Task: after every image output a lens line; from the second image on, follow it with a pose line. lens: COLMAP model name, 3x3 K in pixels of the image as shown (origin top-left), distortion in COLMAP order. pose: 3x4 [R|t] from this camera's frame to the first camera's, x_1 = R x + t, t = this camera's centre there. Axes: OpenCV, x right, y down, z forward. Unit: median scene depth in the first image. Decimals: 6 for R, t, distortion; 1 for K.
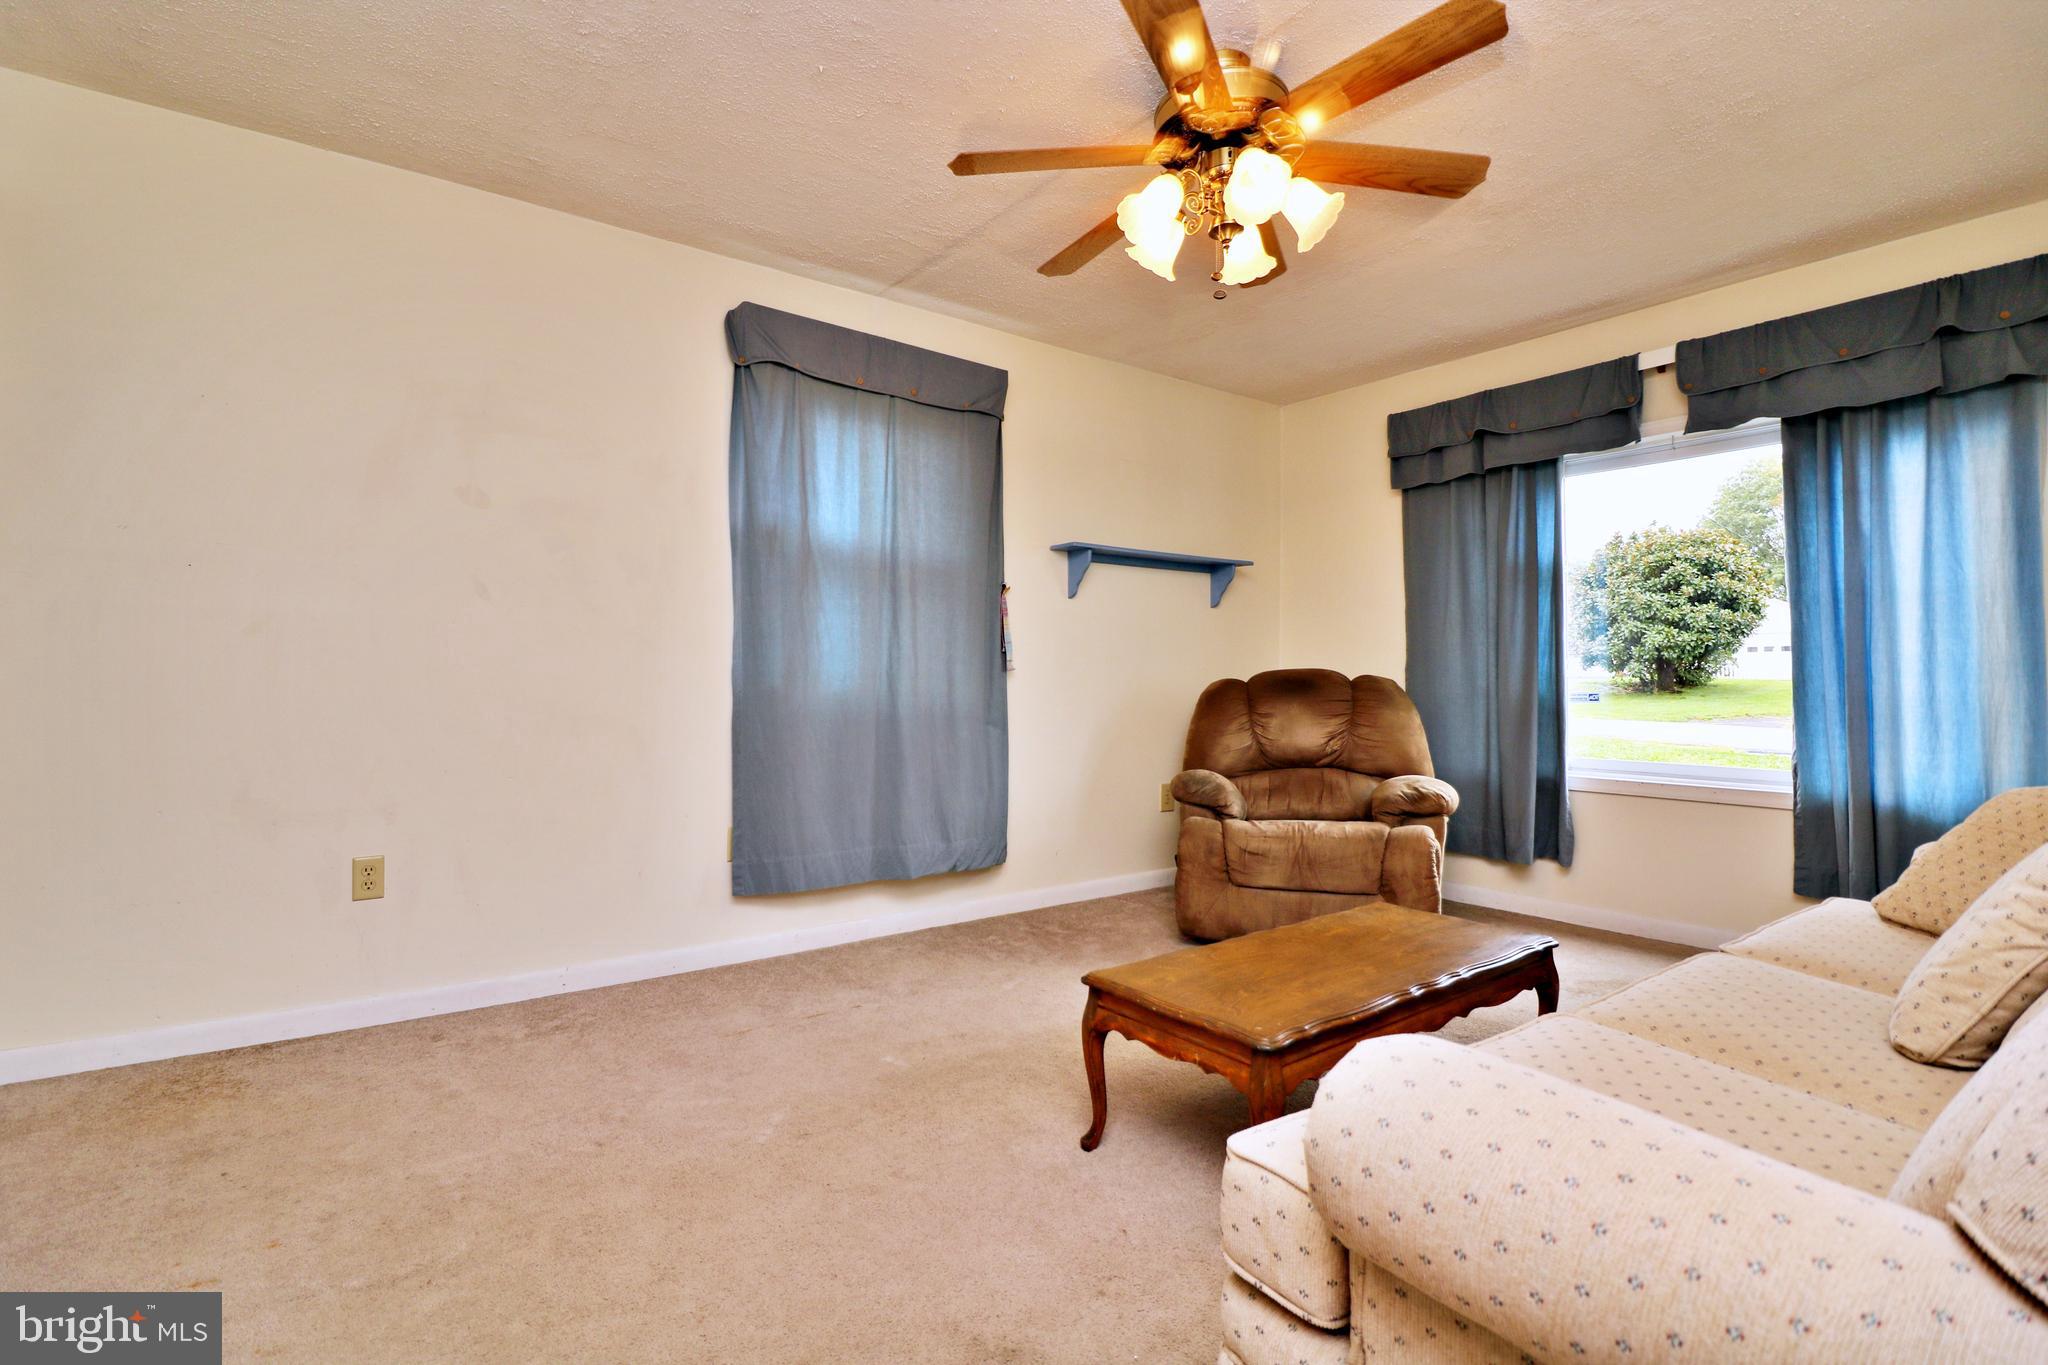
lens RADIAL K [[930.8, 0, 1009.9], [0, 930.8, 662.6], [0, 0, 1]] dist [-0.011270, -0.004739]
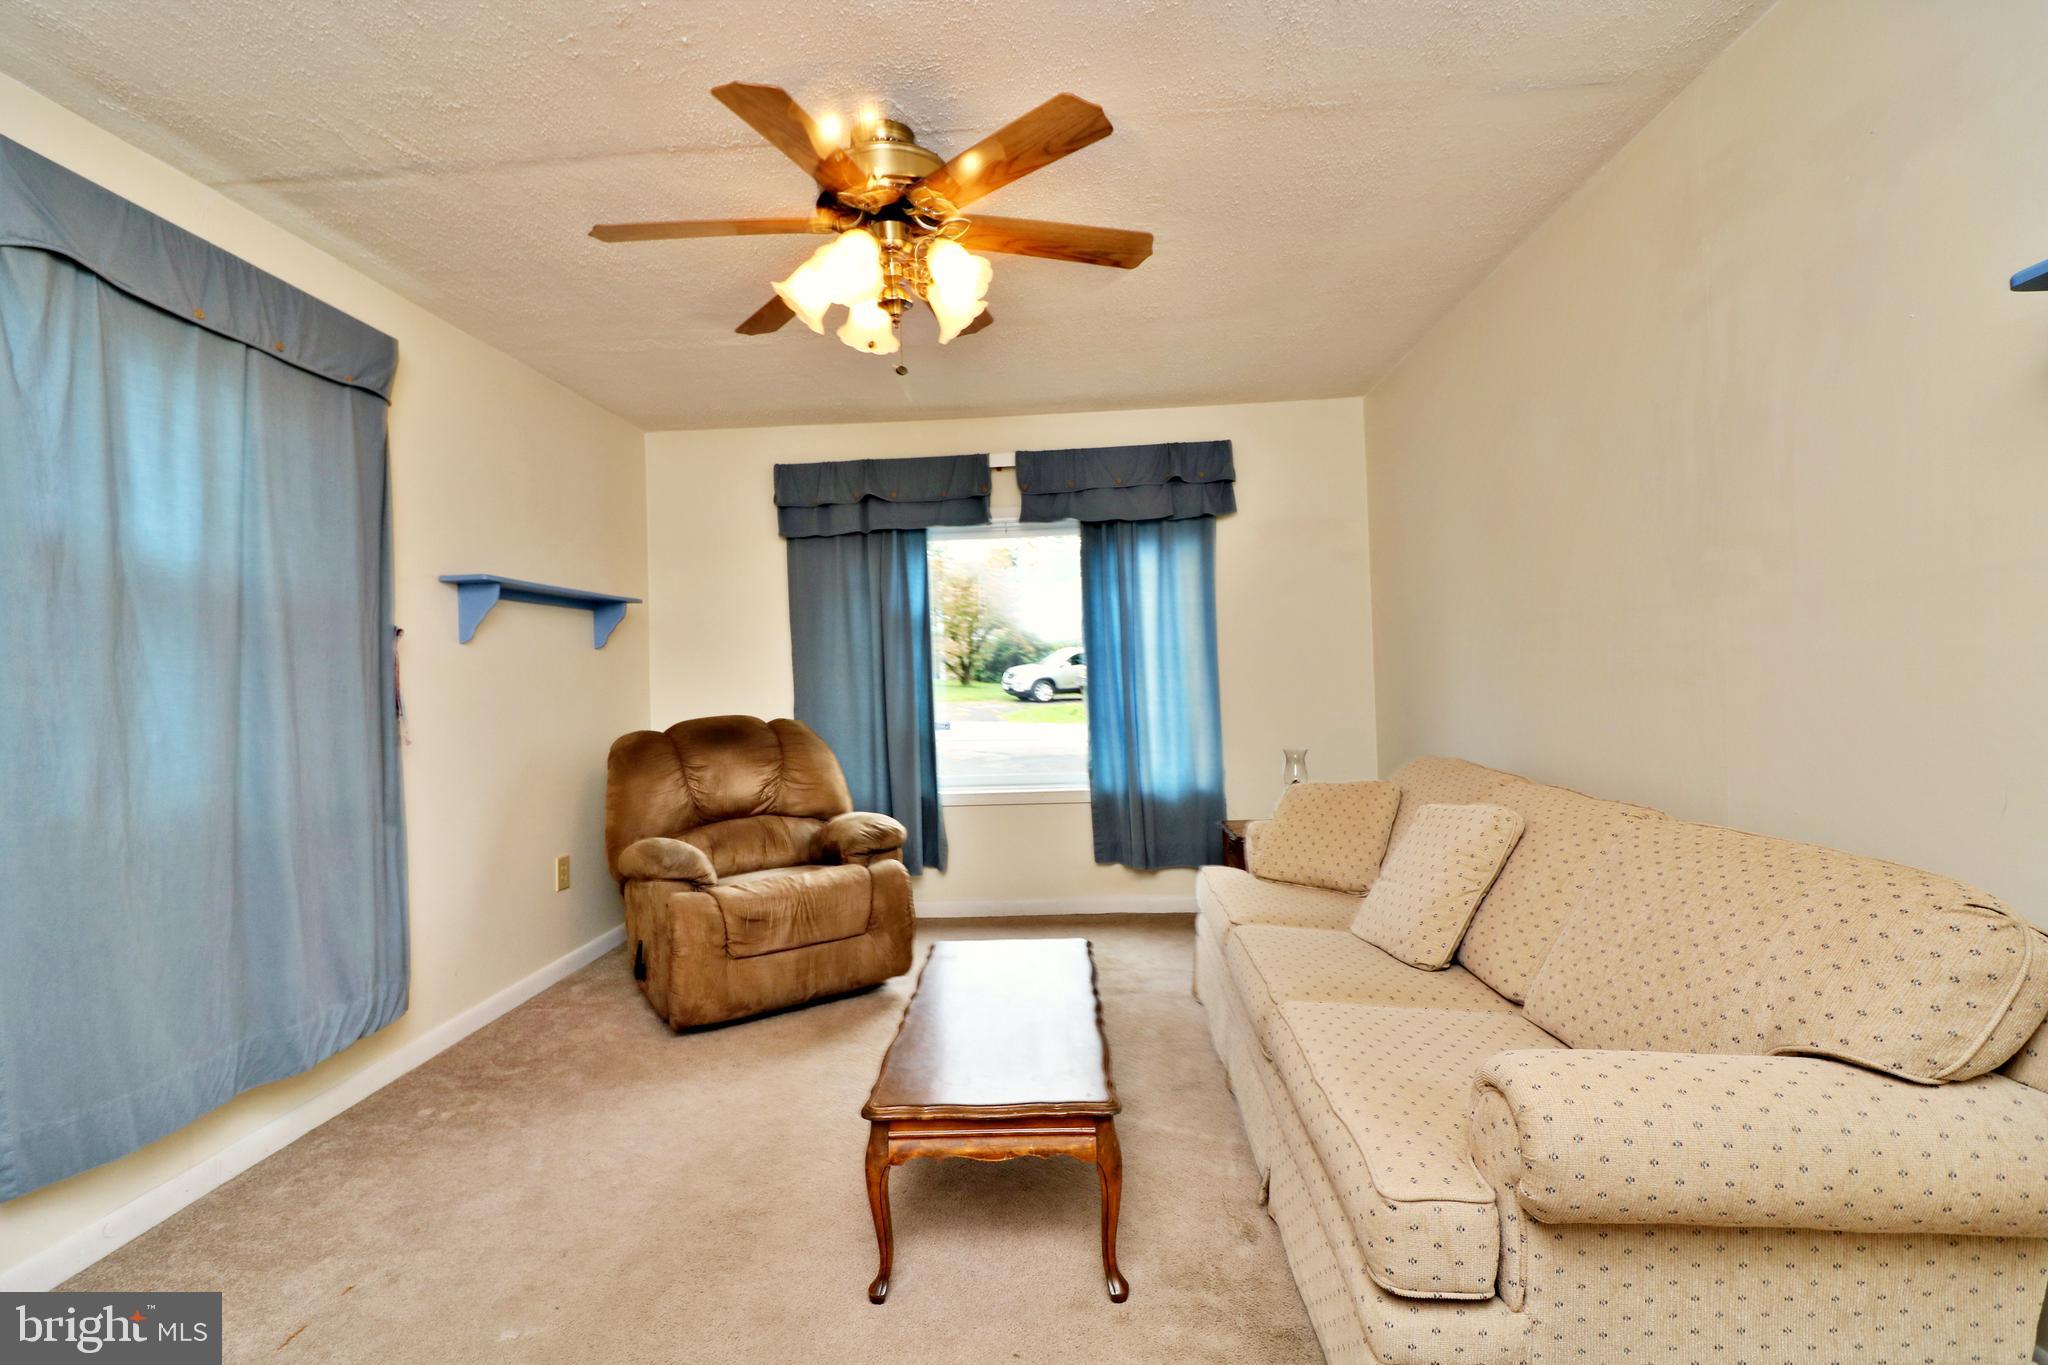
lens RADIAL K [[930.8, 0, 1013.3], [0, 930.8, 662.8], [0, 0, 1]] dist [-0.011270, -0.004739]
pose [[0.640339, -0.015698, 0.767932, -0.279103], [0.022293, 0.999750, 0.001848, -0.051821], [-0.767769, 0.015936, 0.640528, 0.169804]]
